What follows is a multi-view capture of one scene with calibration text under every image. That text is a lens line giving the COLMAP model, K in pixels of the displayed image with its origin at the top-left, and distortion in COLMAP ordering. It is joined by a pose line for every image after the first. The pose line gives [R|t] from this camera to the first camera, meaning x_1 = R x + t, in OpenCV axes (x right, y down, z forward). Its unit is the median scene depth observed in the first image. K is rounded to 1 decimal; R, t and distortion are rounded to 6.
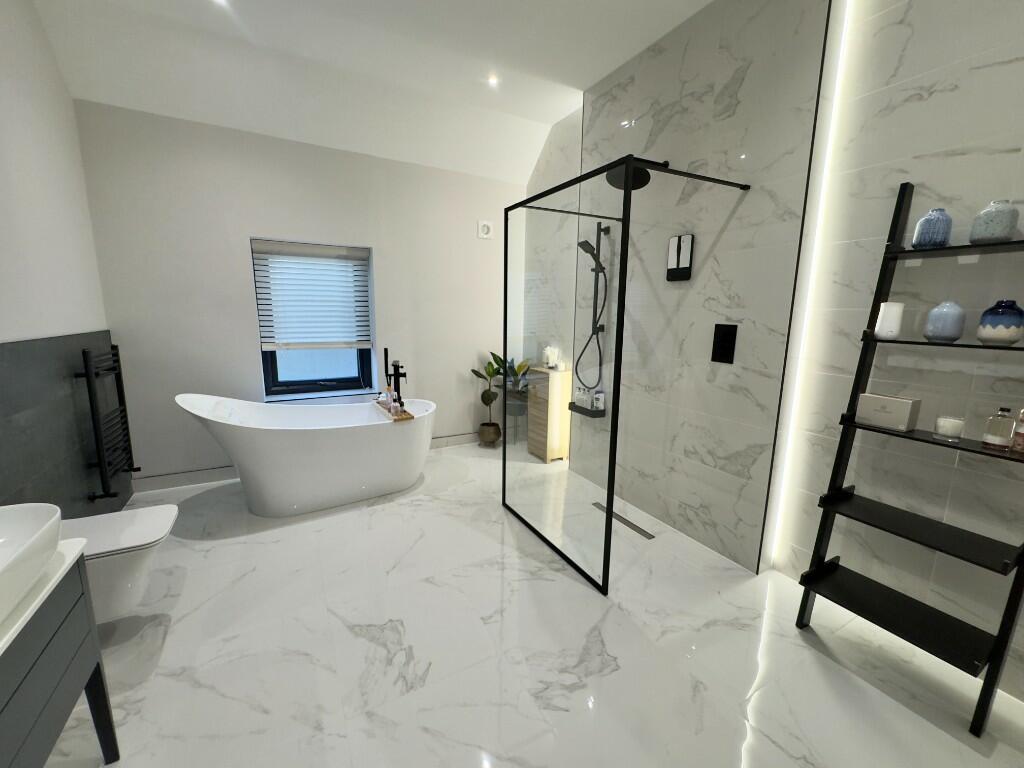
lens RADIAL K [[408.2, 0, 506.5], [0, 408.2, 383.9], [0, 0, 1]] dist [-0.002722, 0.000168]
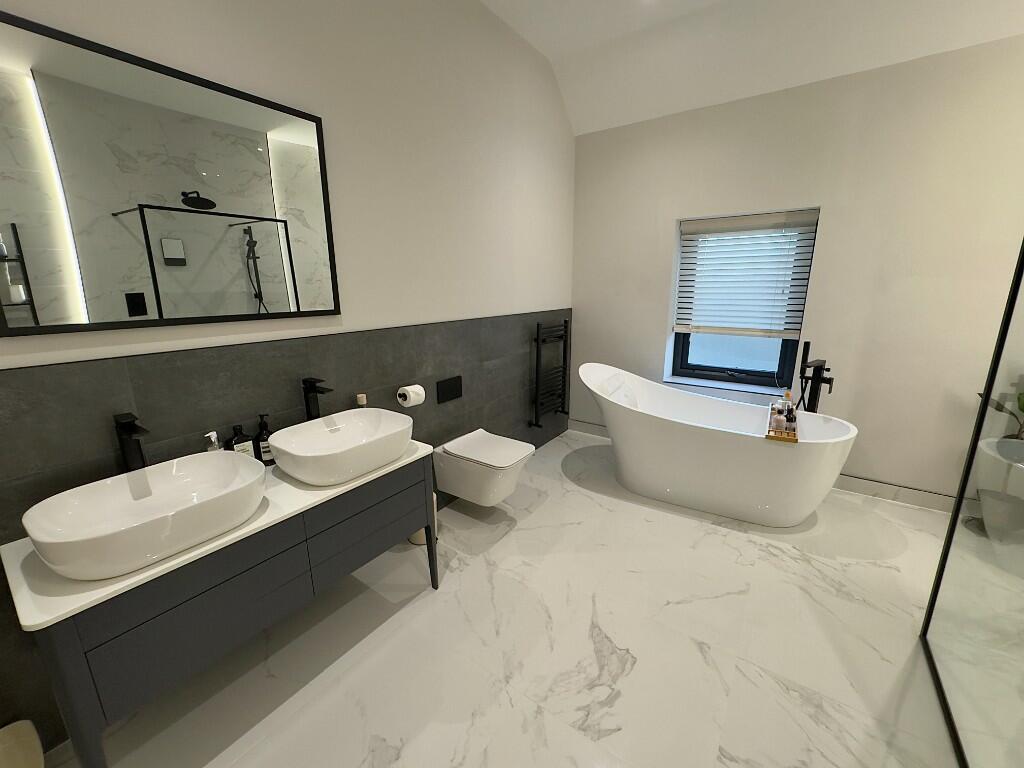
lens RADIAL K [[408.2, 0, 514.6], [0, 408.2, 383.8], [0, 0, 1]] dist [-0.002722, 0.000168]
pose [[0.440200, 0.193919, -0.876710, 0.172842], [-0.142369, 0.979122, 0.145087, -0.053129], [0.886541, 0.060949, 0.458617, 0.212098]]
